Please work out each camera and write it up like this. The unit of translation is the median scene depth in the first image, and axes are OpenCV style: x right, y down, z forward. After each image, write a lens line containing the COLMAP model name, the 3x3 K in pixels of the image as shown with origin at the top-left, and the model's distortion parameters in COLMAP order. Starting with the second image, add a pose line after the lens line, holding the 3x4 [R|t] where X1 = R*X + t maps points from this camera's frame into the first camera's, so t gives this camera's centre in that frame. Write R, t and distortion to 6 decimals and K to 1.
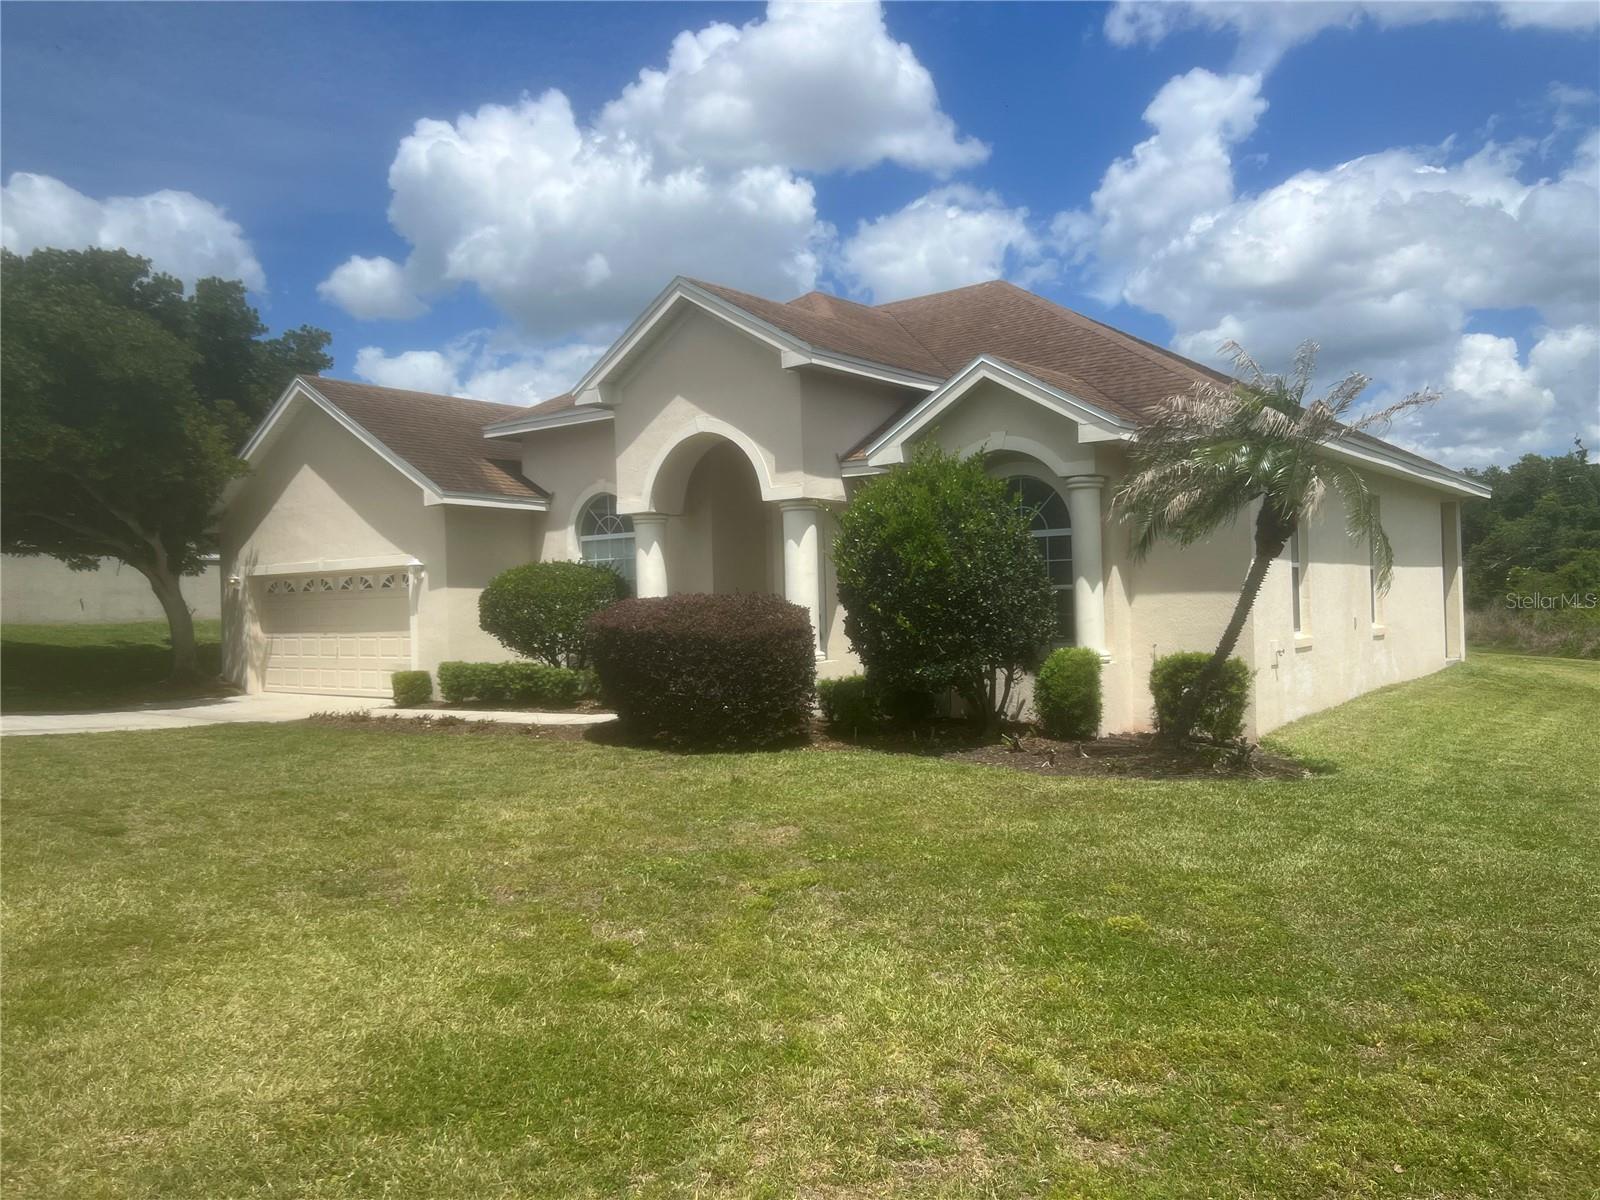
lens RADIAL K [[1197.5, 0, 799.9], [0, 1197.5, 574.2], [0, 0, 1]] dist [0.056985, -0.060582]
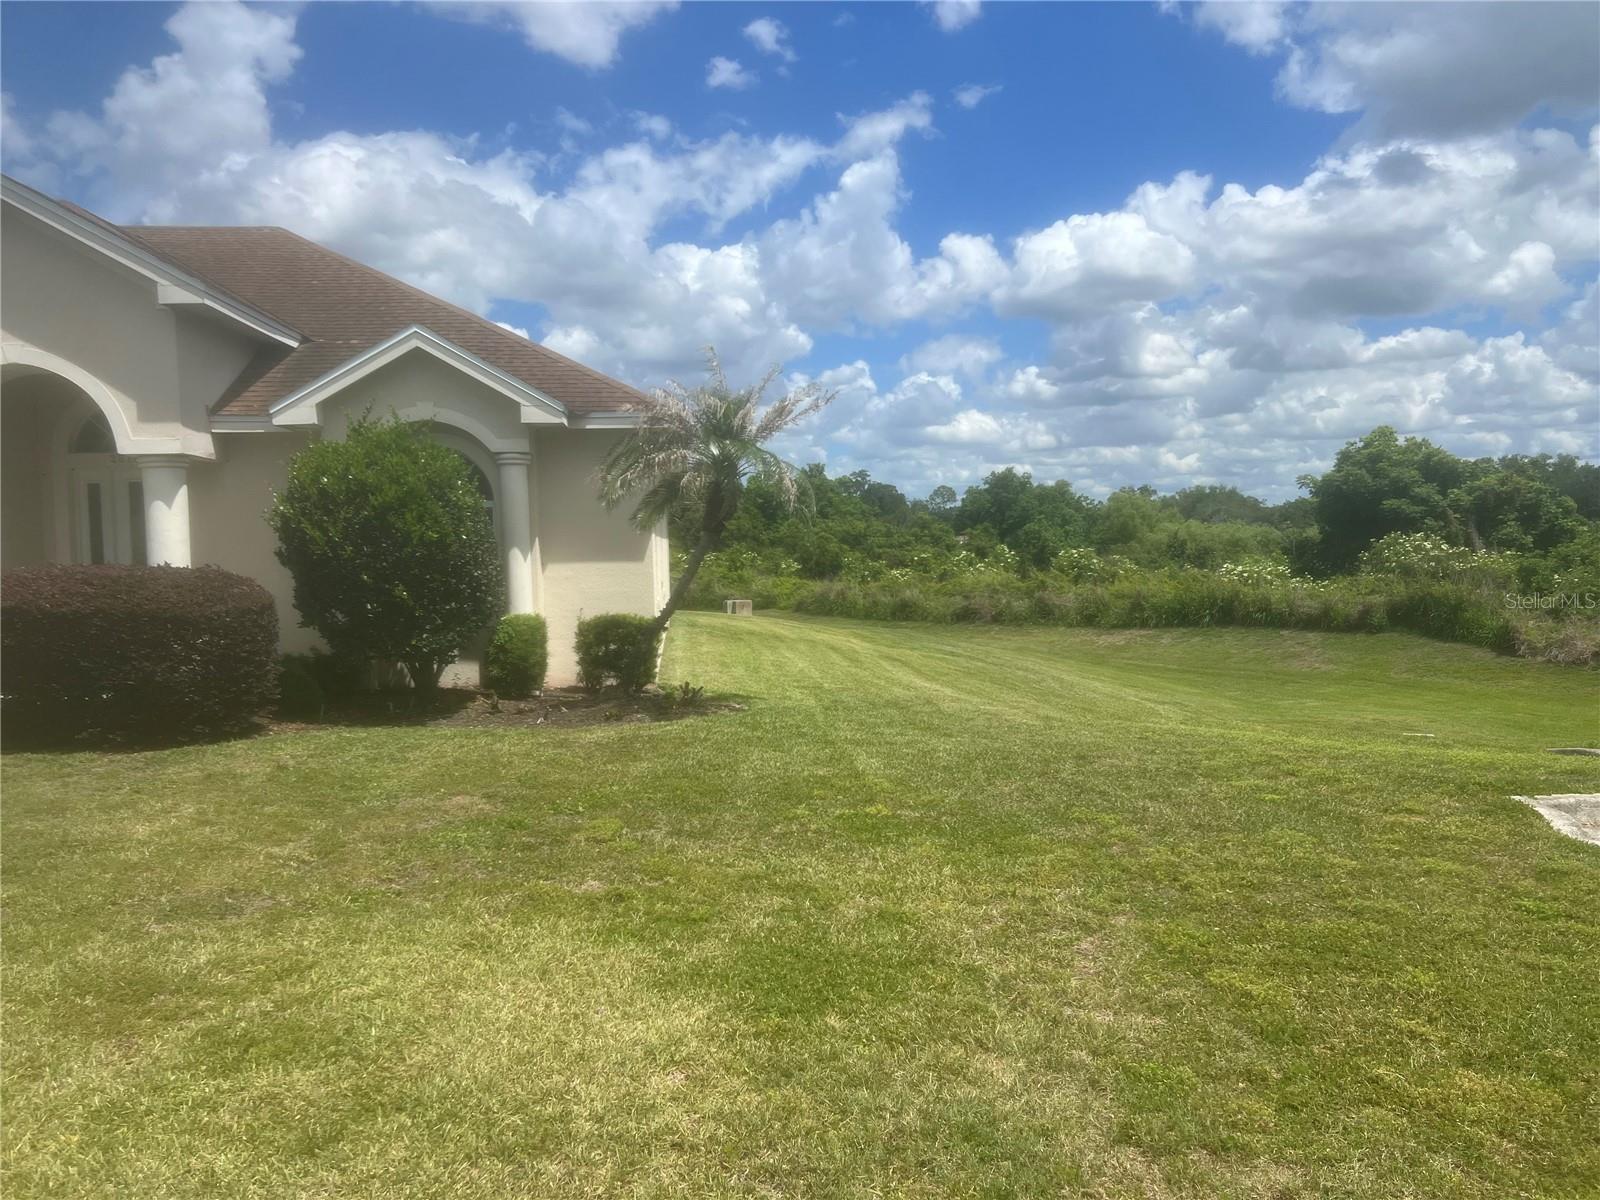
lens RADIAL K [[1197.5, 0, 811.4], [0, 1197.5, 600.3], [0, 0, 1]] dist [0.056985, -0.060582]
pose [[0.723655, -0.026649, 0.689647, -0.205619], [-0.008878, 0.998812, 0.047911, -0.002782], [-0.690105, -0.040794, 0.722559, 0.024703]]
